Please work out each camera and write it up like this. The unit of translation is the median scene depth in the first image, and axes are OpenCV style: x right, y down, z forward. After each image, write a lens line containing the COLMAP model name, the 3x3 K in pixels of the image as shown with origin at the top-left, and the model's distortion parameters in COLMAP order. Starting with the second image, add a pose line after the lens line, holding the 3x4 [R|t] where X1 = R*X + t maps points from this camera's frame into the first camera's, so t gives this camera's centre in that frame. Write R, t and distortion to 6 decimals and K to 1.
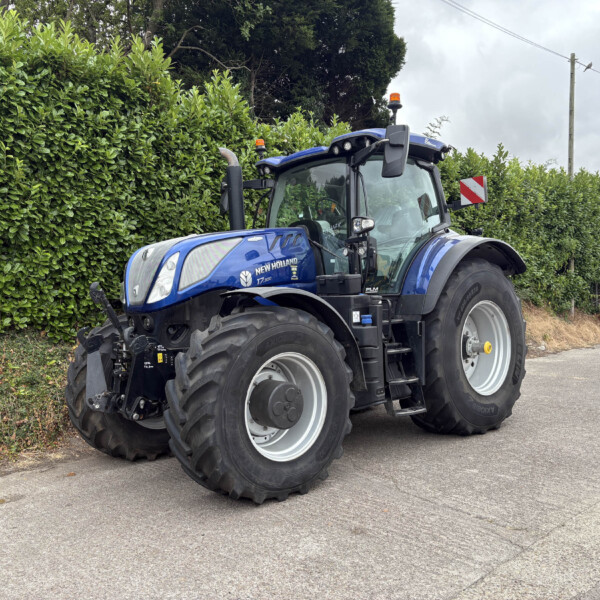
lens RADIAL K [[588.7, 0, 300.0], [0, 588.7, 300.0], [0, 0, 1]] dist [0.040711, -0.014515]
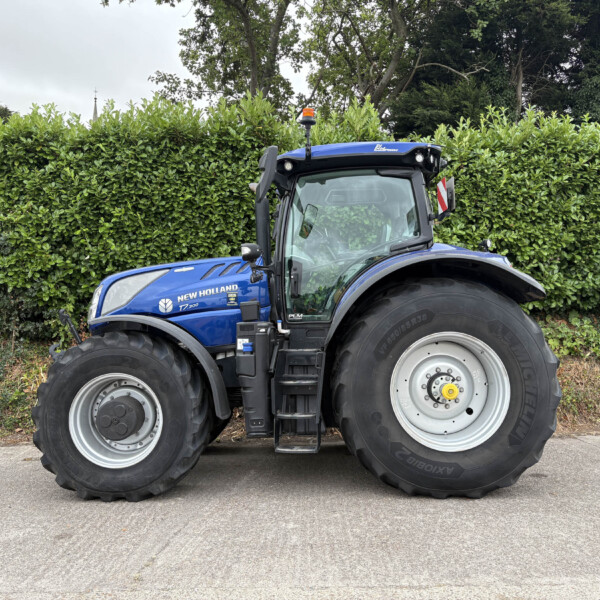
lens RADIAL K [[588.7, 0, 300.0], [0, 588.7, 300.0], [0, 0, 1]] dist [0.040711, -0.014515]
pose [[0.742195, 0.001534, -0.670183, 0.841317], [-0.014991, 0.999785, -0.014313, -0.034053], [0.670017, 0.020670, 0.742058, 0.324022]]
